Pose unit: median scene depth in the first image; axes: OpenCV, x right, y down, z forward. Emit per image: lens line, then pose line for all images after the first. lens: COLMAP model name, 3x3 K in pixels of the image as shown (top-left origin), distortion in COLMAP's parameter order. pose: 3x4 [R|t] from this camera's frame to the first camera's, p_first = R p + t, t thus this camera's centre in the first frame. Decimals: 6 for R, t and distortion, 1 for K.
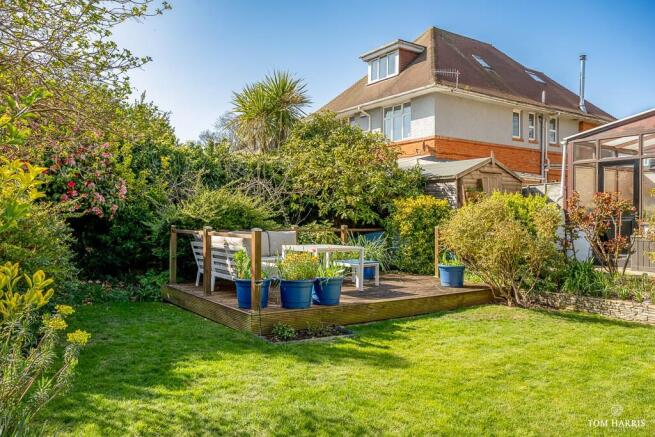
lens RADIAL K [[523.2, 0, 327.5], [0, 523.2, 218.5], [0, 0, 1]] dist [0.000305, -0.000111]
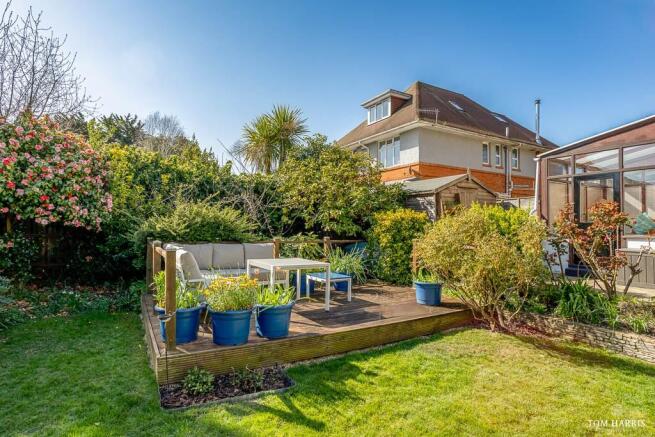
lens RADIAL K [[324.0, 0, 327.5], [0, 324.0, 218.5], [0, 0, 1]] dist [-0.047290, 0.033037]
pose [[0.995489, 0.000131, -0.094875, 0.093126], [-0.002294, 0.999740, -0.022685, -0.009317], [0.094847, 0.022801, 0.995231, 0.334106]]
